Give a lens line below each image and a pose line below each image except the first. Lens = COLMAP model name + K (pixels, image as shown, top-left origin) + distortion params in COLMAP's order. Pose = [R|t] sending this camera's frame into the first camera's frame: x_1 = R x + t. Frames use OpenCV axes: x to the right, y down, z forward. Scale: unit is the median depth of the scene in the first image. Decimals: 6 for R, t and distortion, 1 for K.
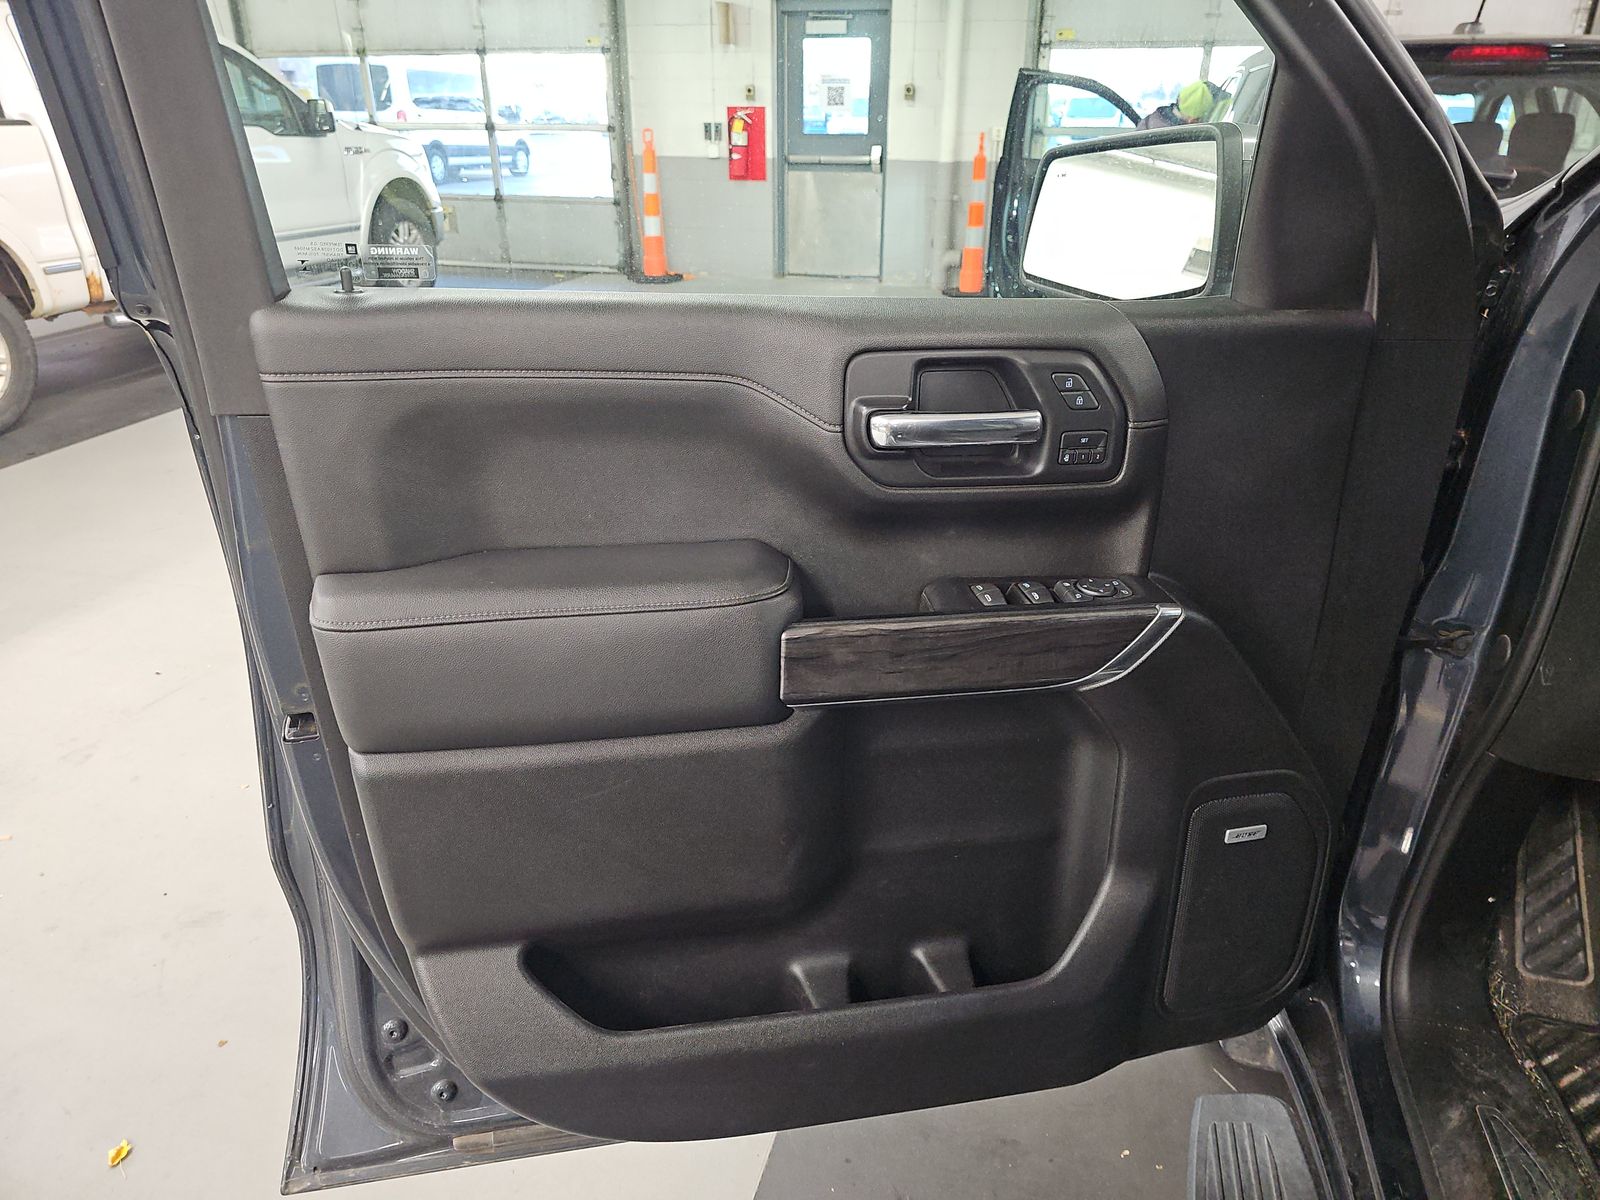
lens RADIAL K [[1058.8, 0, 800.7], [0, 1058.8, 600.3], [0, 0, 1]] dist [0.011010, -0.002387]
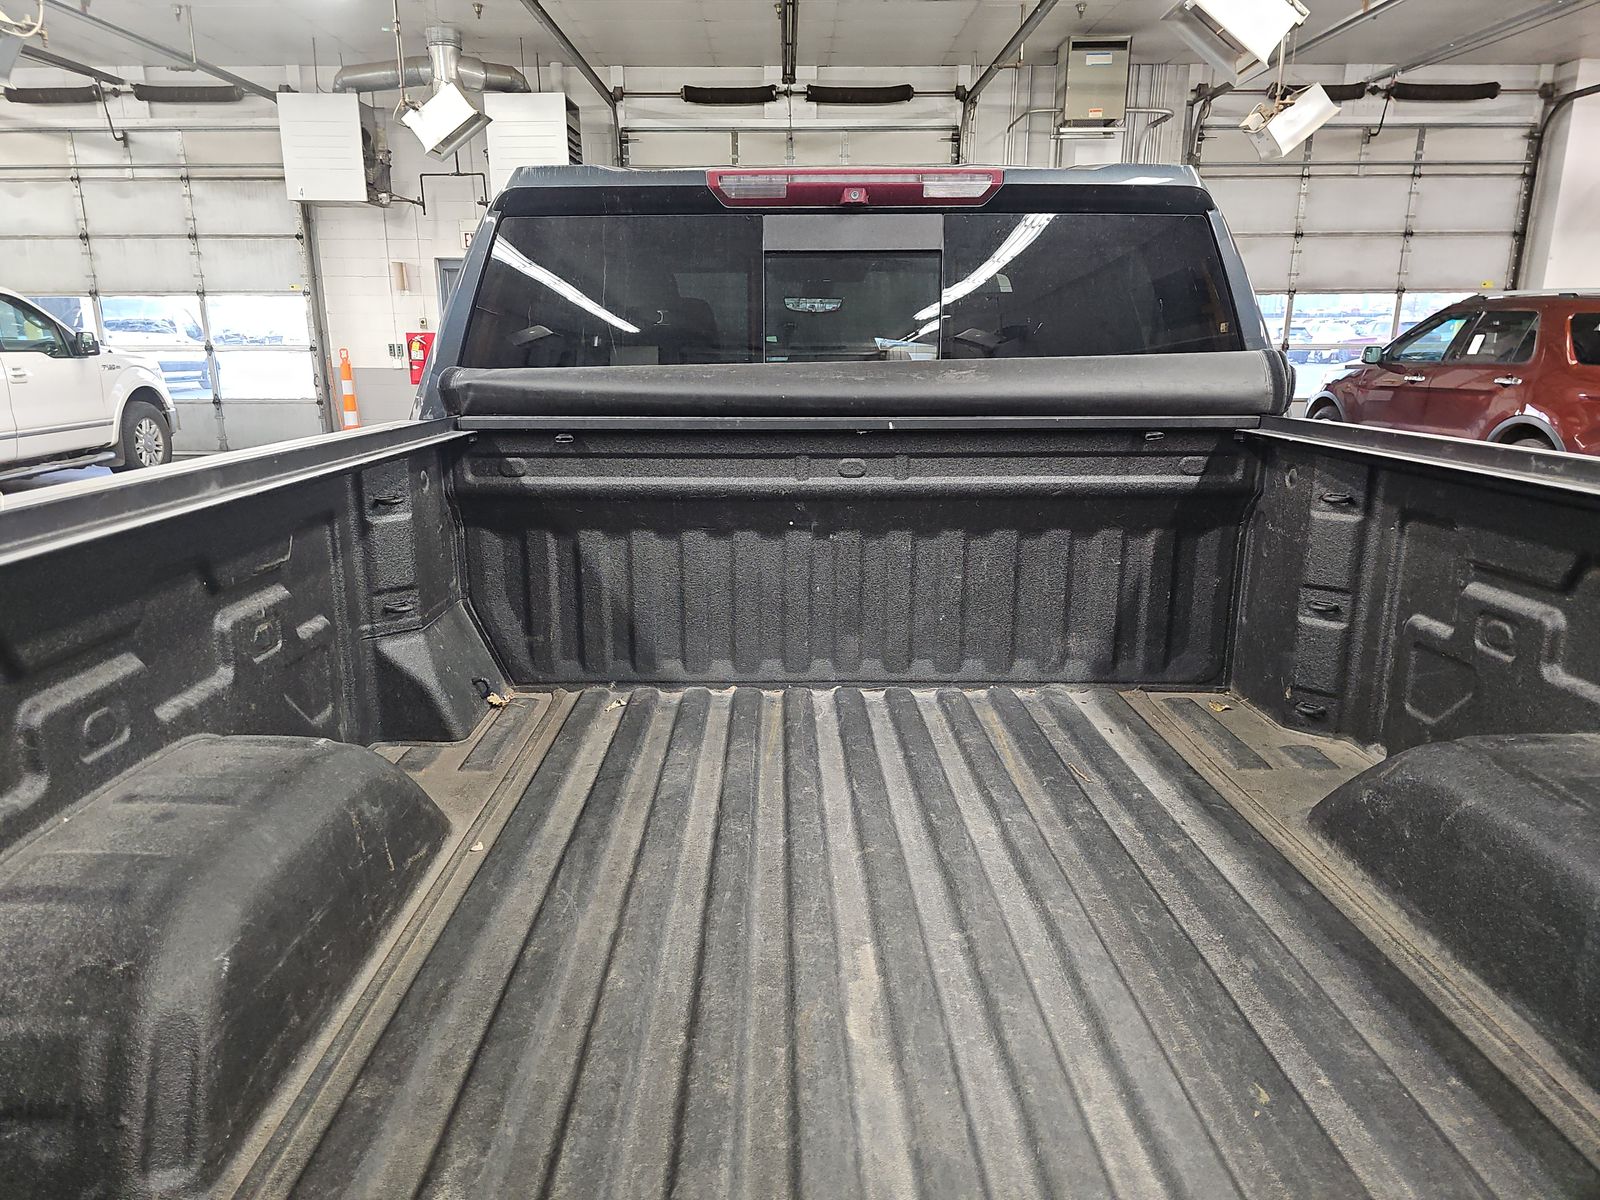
lens RADIAL K [[1058.8, 0, 796.7], [0, 1058.8, 601.3], [0, 0, 1]] dist [0.011010, -0.002387]
pose [[0.960377, -0.075116, 0.268392, 0.020486], [0.121318, 0.979645, -0.159932, 0.150493], [-0.250915, 0.186156, 0.949941, -0.353815]]
